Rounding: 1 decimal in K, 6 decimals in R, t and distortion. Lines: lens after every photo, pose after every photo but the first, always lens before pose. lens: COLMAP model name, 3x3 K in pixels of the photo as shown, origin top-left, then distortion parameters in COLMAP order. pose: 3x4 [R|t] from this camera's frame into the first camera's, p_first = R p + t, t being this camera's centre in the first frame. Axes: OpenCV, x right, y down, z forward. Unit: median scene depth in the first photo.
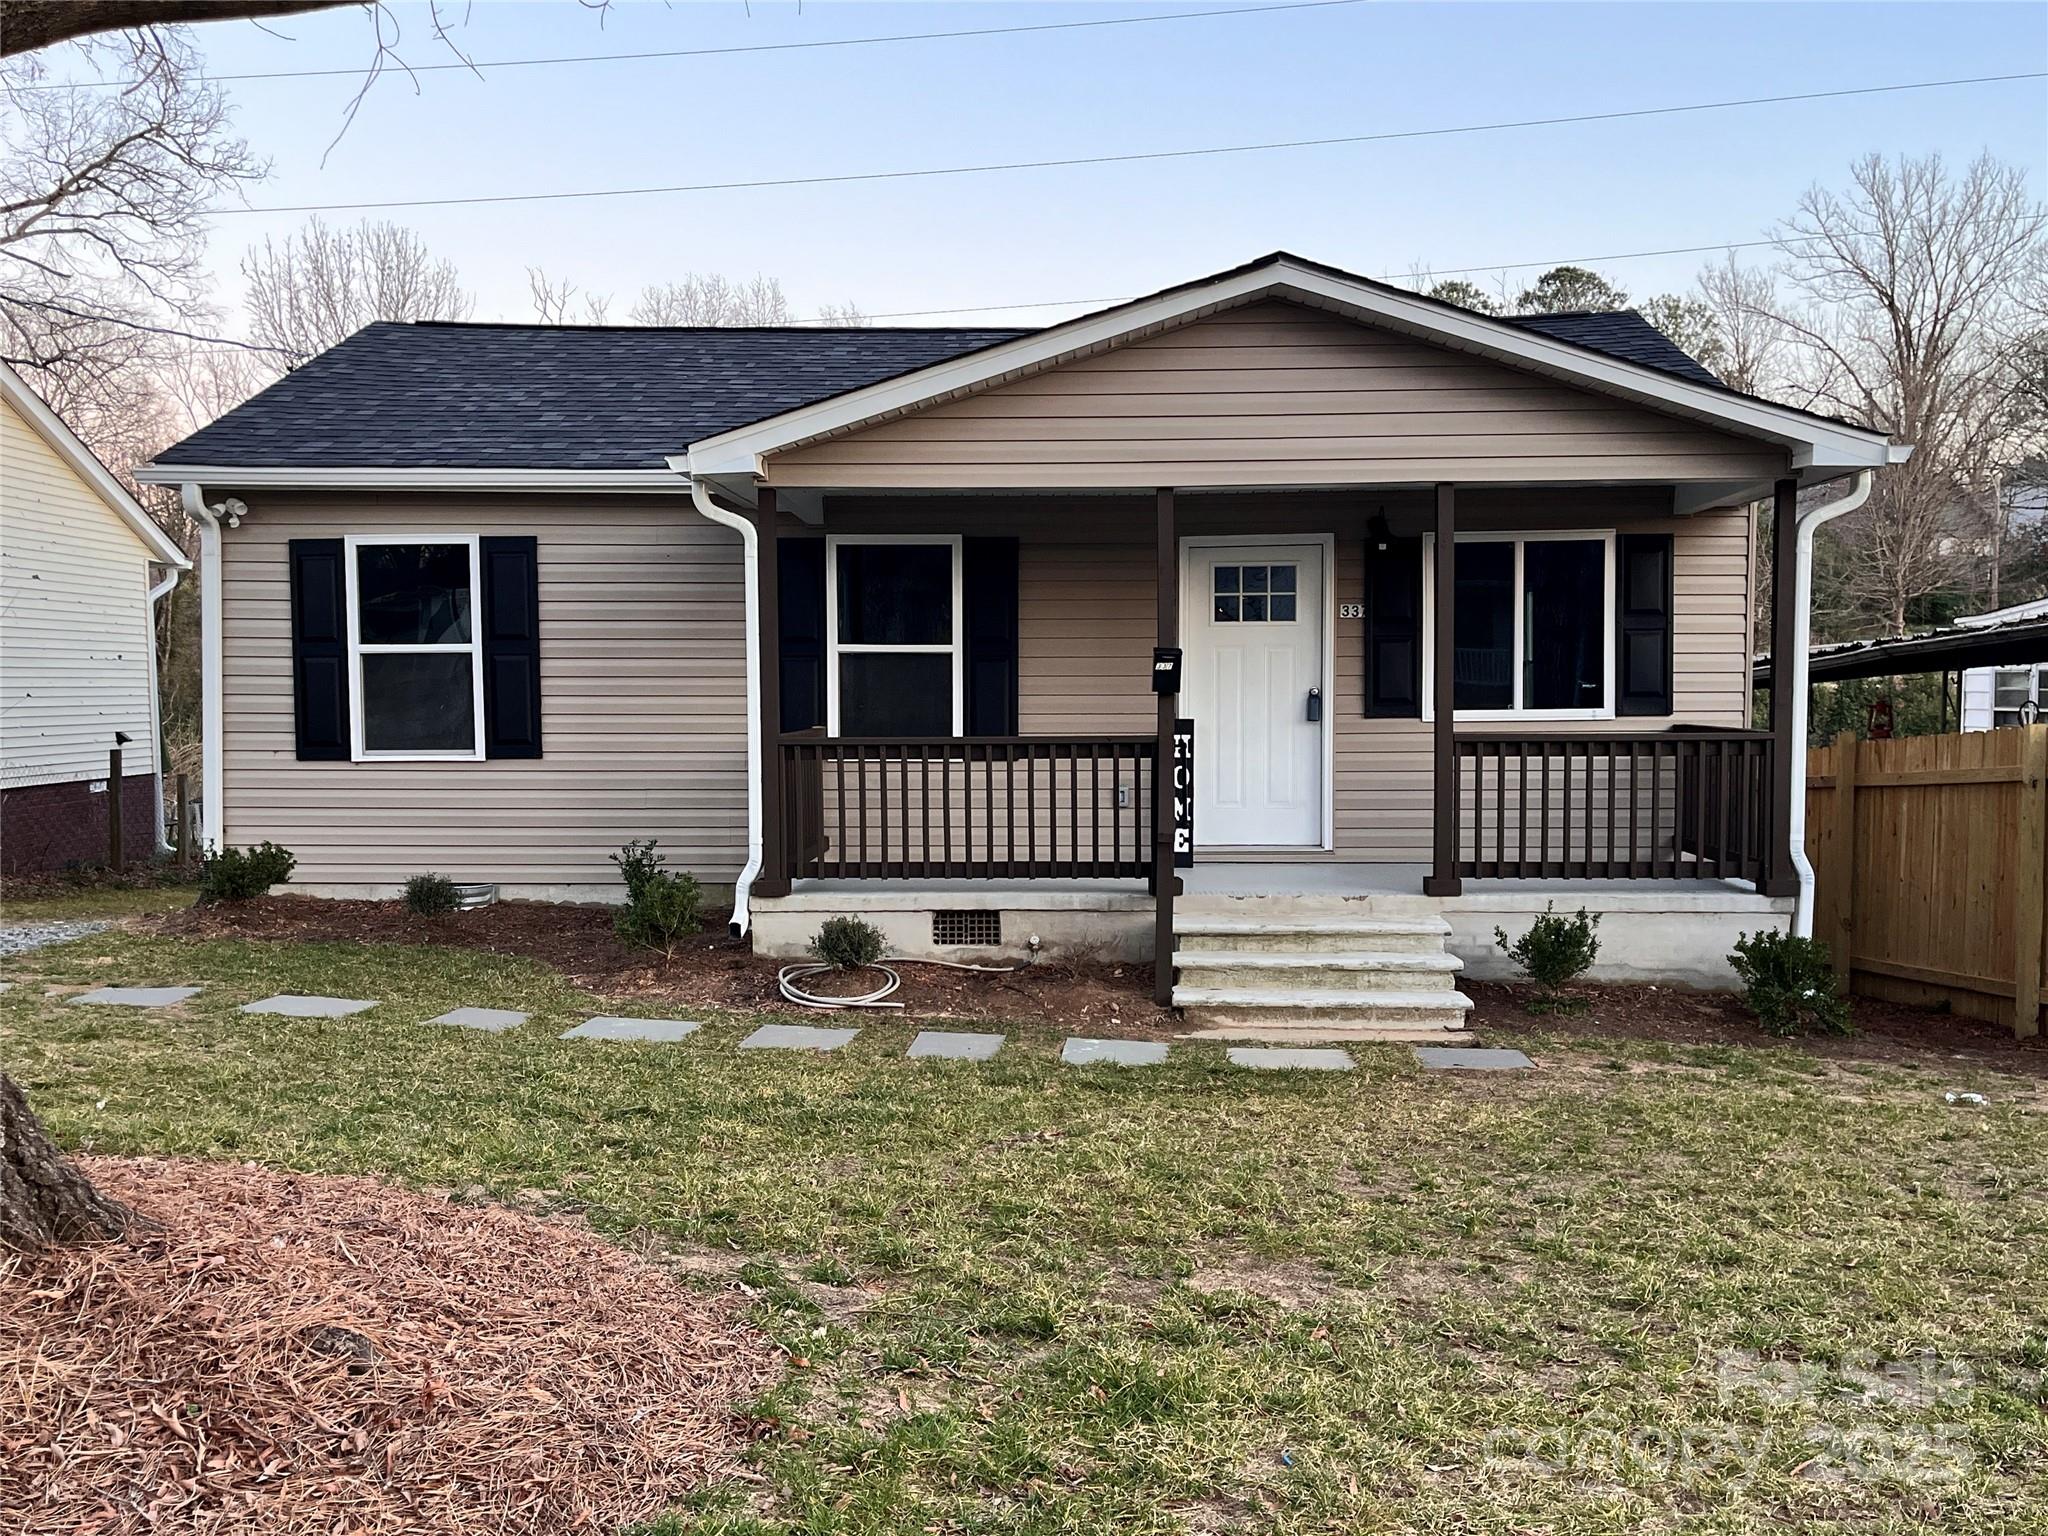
lens RADIAL K [[1823.4, 0, 1008.5], [0, 1823.4, 787.0], [0, 0, 1]] dist [0.057997, -0.023707]
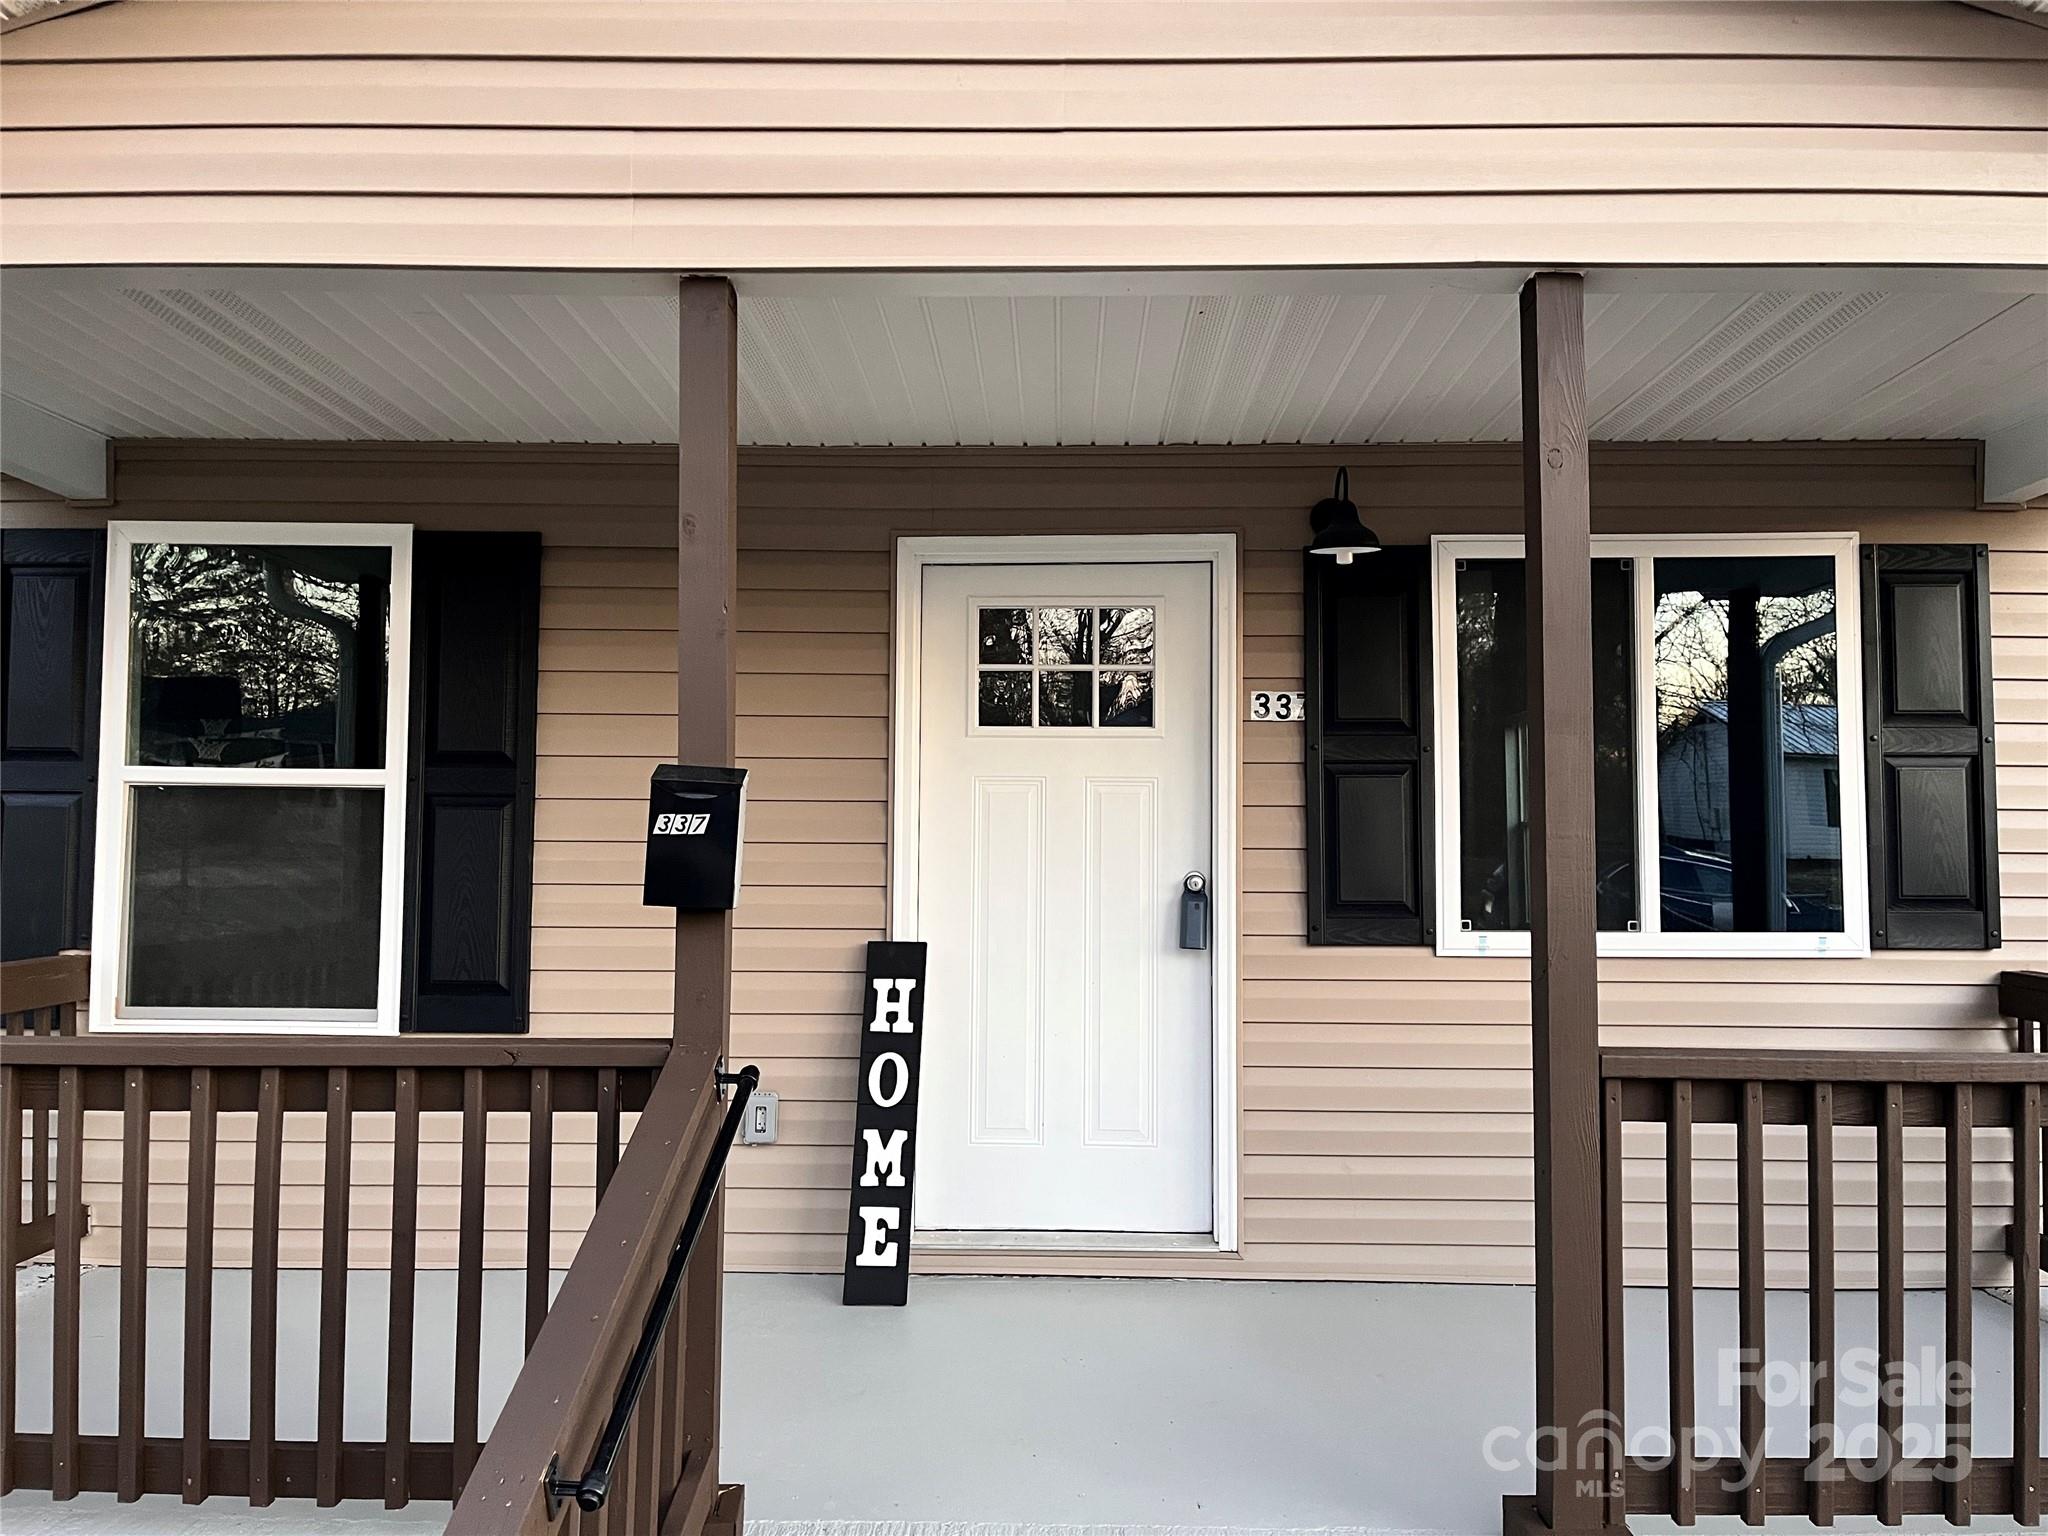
lens RADIAL K [[1562.7, 0, 1036.7], [0, 1562.7, 761.0], [0, 0, 1]] dist [0.038967, -0.029080]
pose [[0.999337, 0.013480, 0.033827, 0.114876], [-0.009916, 0.994589, -0.103413, -0.041999], [-0.035038, 0.103009, 0.994063, 0.615495]]
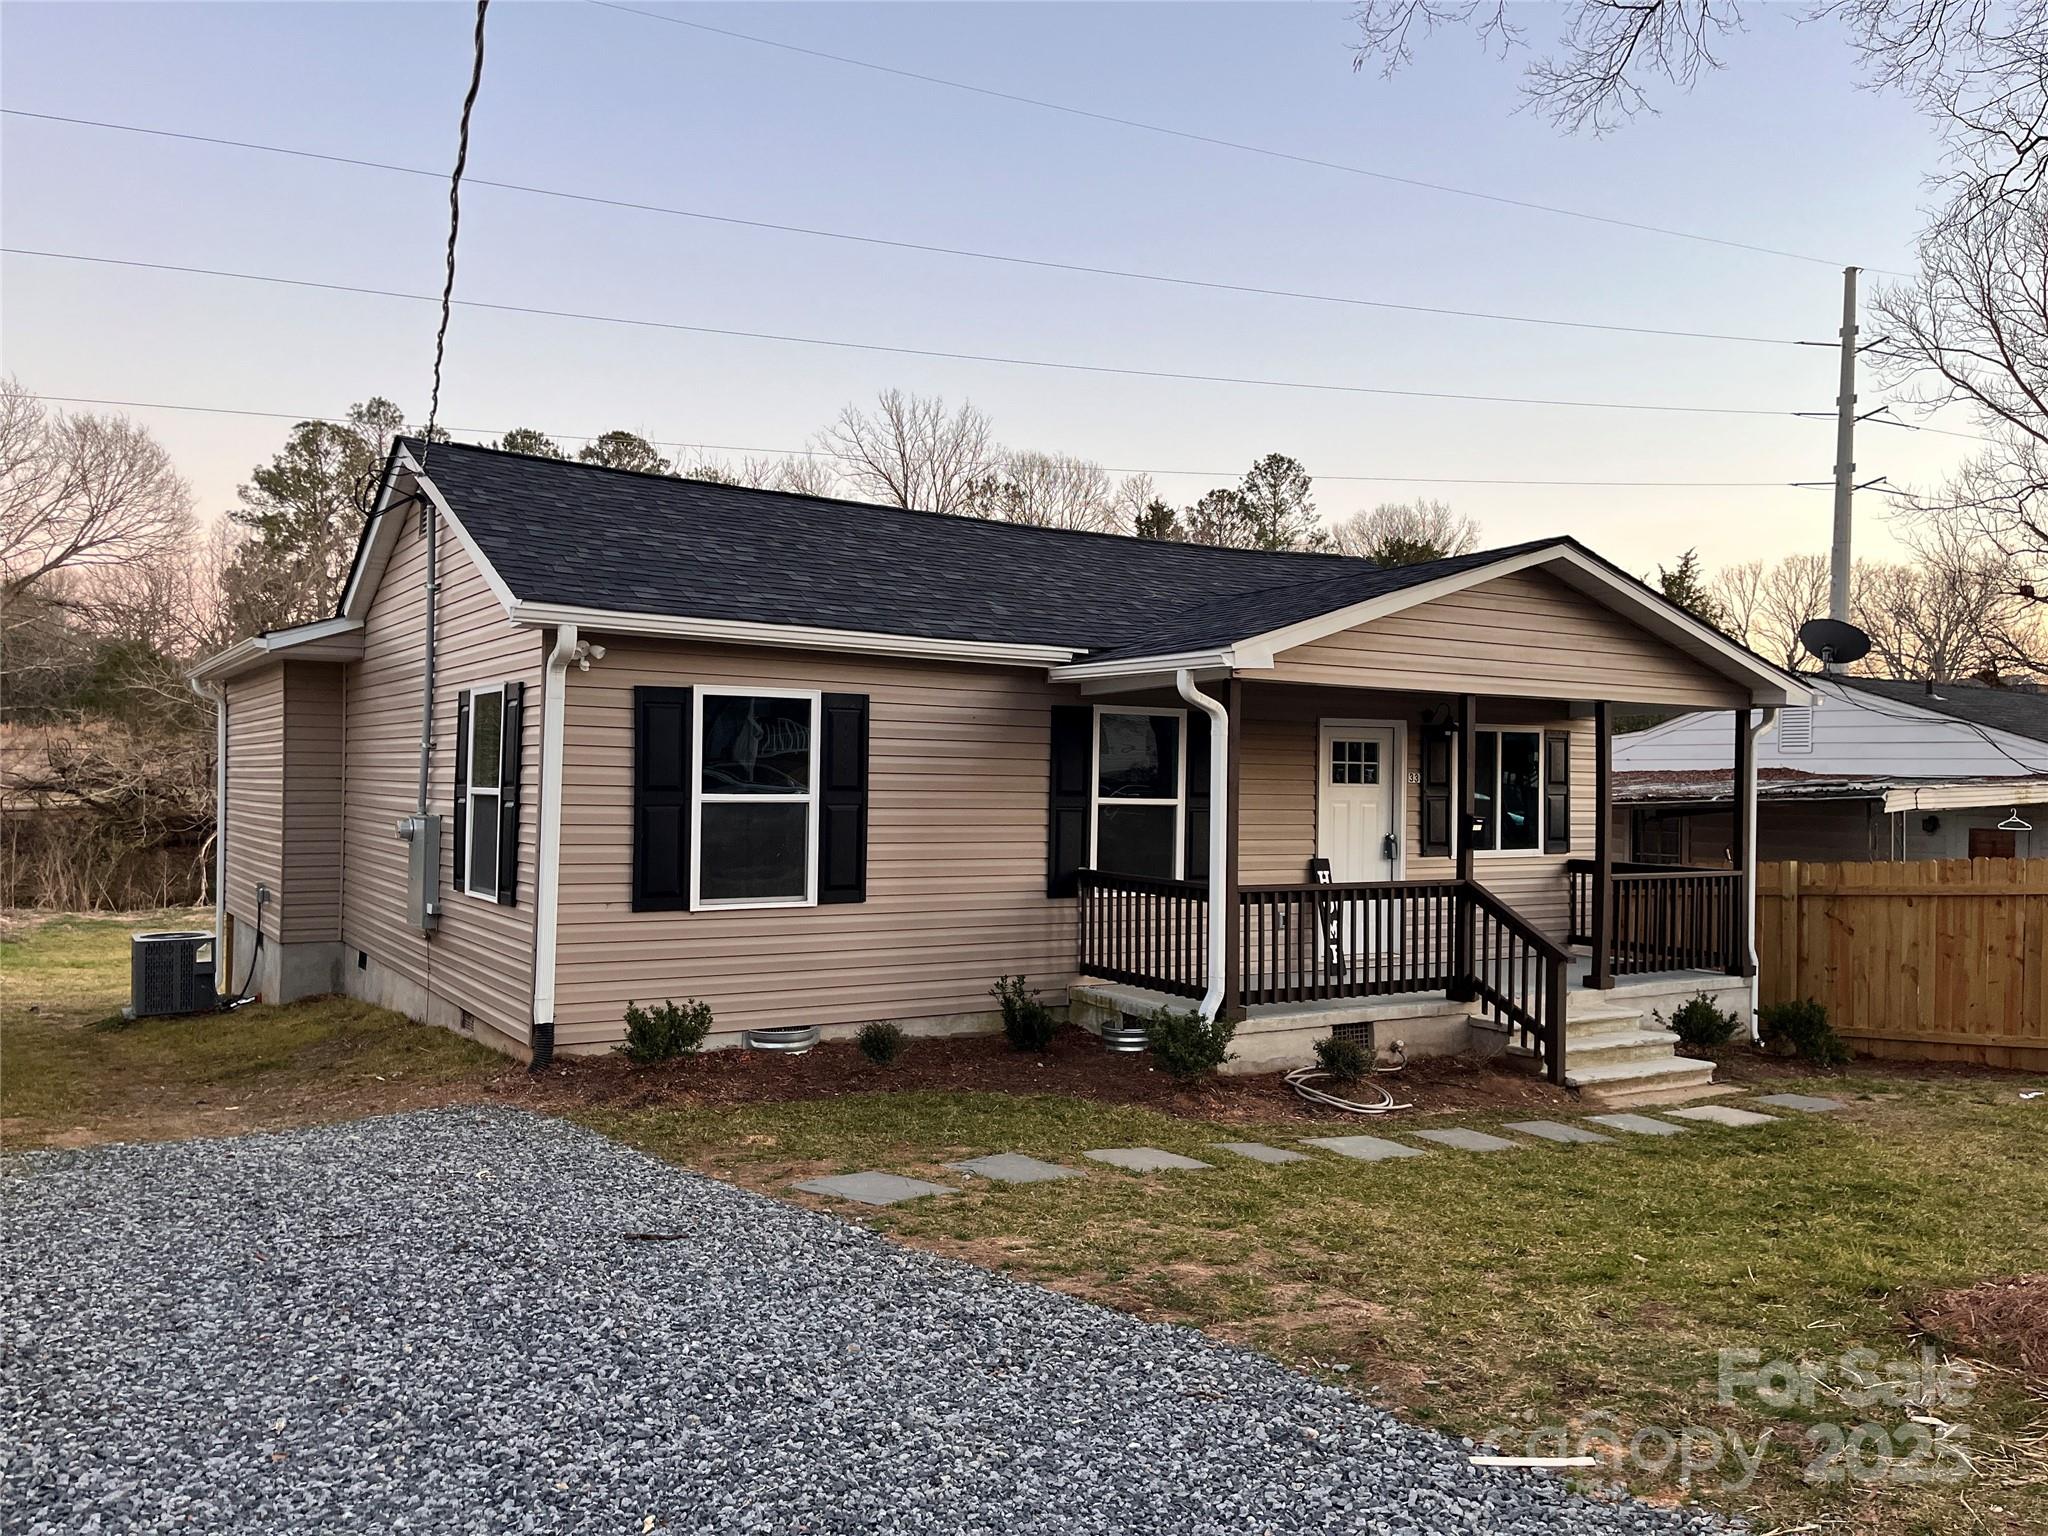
lens RADIAL K [[1562.7, 0, 1021.2], [0, 1562.7, 759.3], [0, 0, 1]] dist [0.038967, -0.029080]
pose [[0.827535, 0.022872, 0.560948, -0.699892], [0.012807, 0.998141, -0.059590, -0.043917], [-0.561268, 0.056497, 0.825703, 0.200670]]
